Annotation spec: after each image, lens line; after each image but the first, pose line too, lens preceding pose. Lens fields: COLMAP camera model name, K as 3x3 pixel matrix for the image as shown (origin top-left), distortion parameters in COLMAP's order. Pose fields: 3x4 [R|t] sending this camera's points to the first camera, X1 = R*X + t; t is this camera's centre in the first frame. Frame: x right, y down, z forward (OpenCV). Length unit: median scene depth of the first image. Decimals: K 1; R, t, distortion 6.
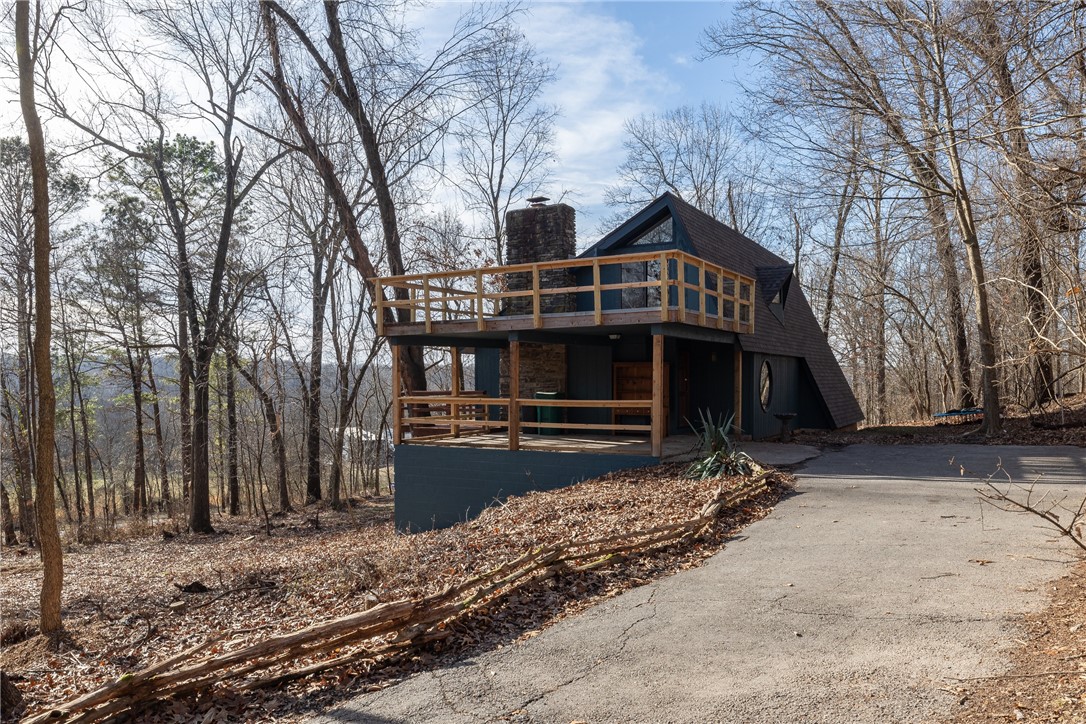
lens RADIAL K [[831.1, 0, 541.3], [0, 831.1, 366.0], [0, 0, 1]] dist [0.033940, 0.000905]
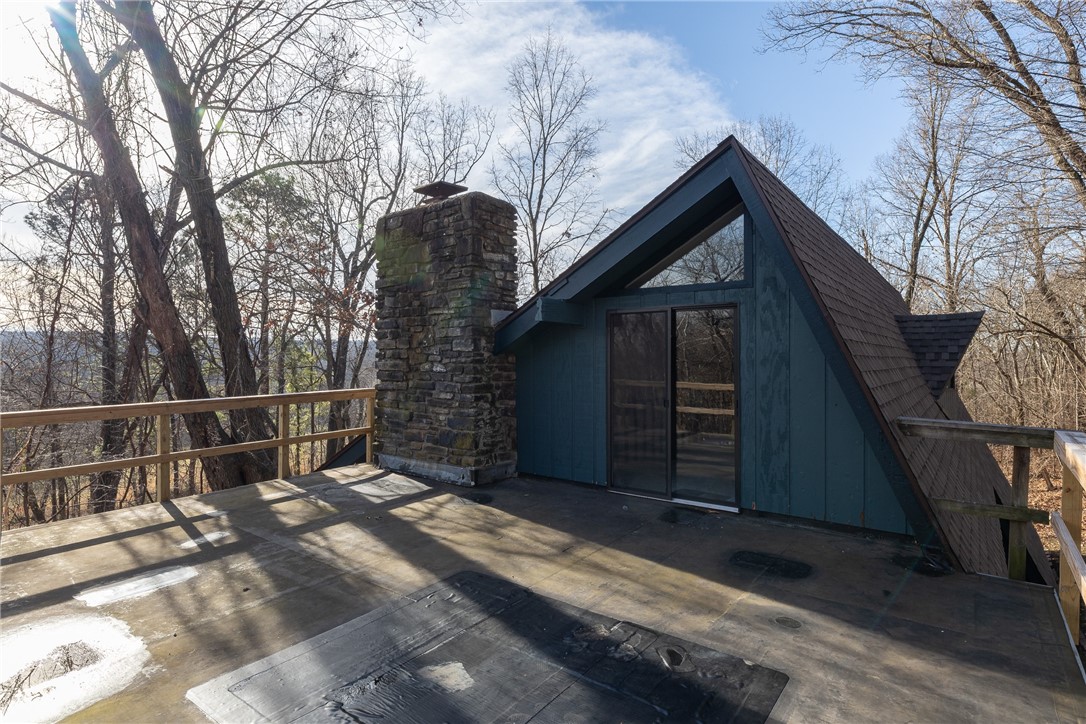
lens RADIAL K [[562.6, 0, 548.0], [0, 562.6, 357.8], [0, 0, 1]] dist [-0.000432, 0.000122]
pose [[0.989913, 0.006220, -0.141537, 0.101657], [-0.002874, 0.999712, 0.023837, -0.114286], [0.141645, -0.023190, 0.989646, 0.701059]]
